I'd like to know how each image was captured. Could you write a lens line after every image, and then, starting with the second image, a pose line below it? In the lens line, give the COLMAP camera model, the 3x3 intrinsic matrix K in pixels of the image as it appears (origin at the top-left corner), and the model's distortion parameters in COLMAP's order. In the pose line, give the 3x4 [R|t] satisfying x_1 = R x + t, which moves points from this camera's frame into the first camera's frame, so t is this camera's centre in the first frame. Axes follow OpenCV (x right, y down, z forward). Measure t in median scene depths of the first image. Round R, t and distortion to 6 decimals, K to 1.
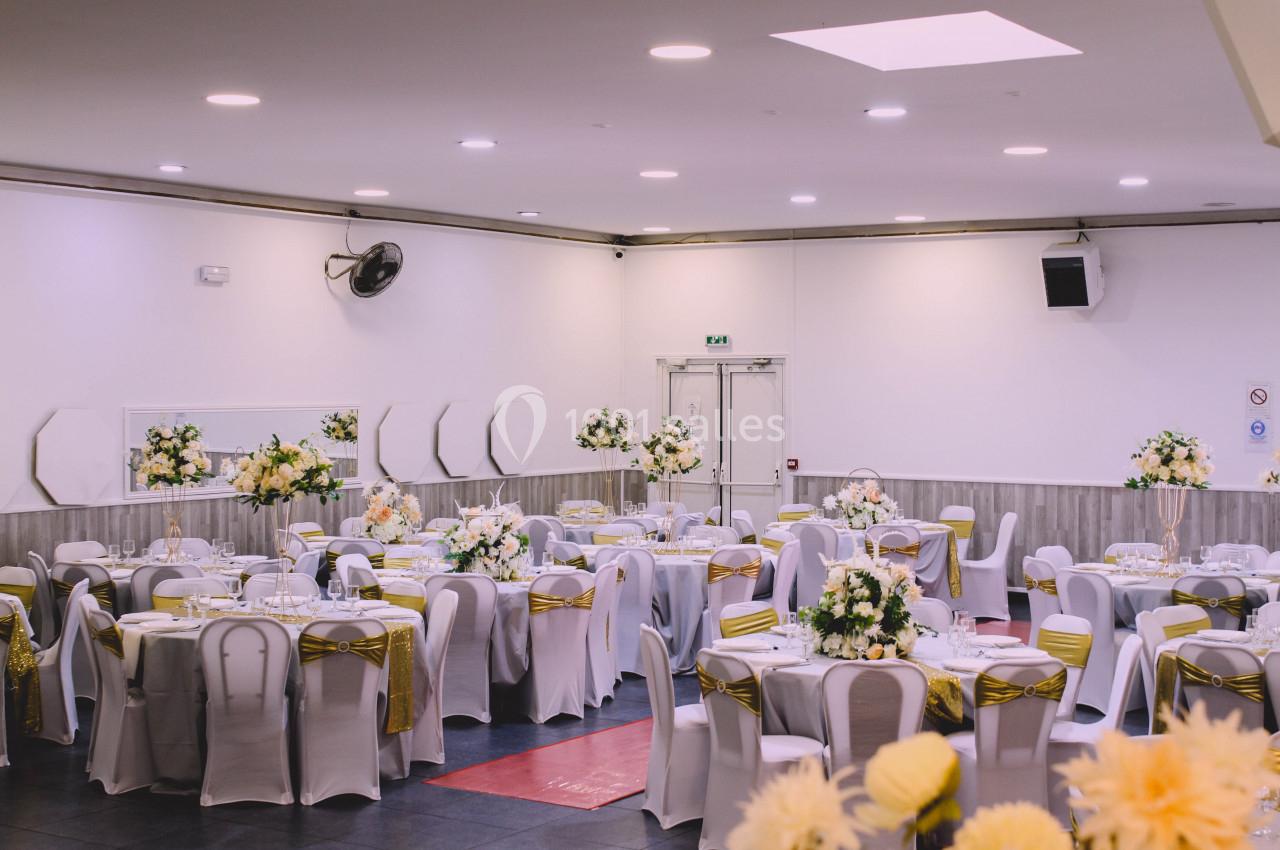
lens RADIAL K [[1181.3, 0, 640.0], [0, 1181.3, 425.0], [0, 0, 1]] dist [0.126329, -0.210422]
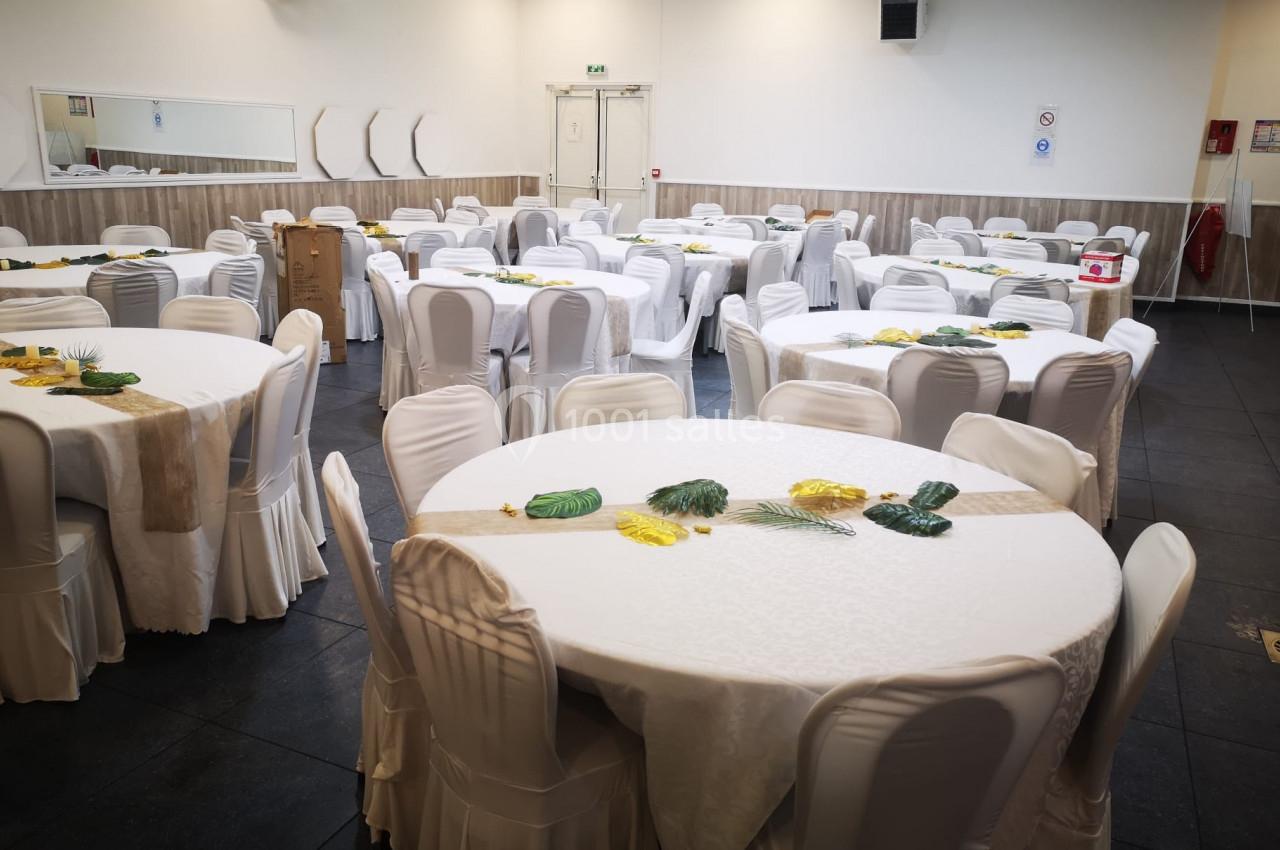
lens RADIAL K [[1181.3, 0, 640.0], [0, 1181.3, 425.0], [0, 0, 1]] dist [0.126329, -0.210422]
pose [[0.998428, 0.005928, 0.055738, 0.038337], [-0.019648, 0.968311, 0.248973, -0.020019], [-0.052496, -0.249677, 0.966905, -0.270183]]
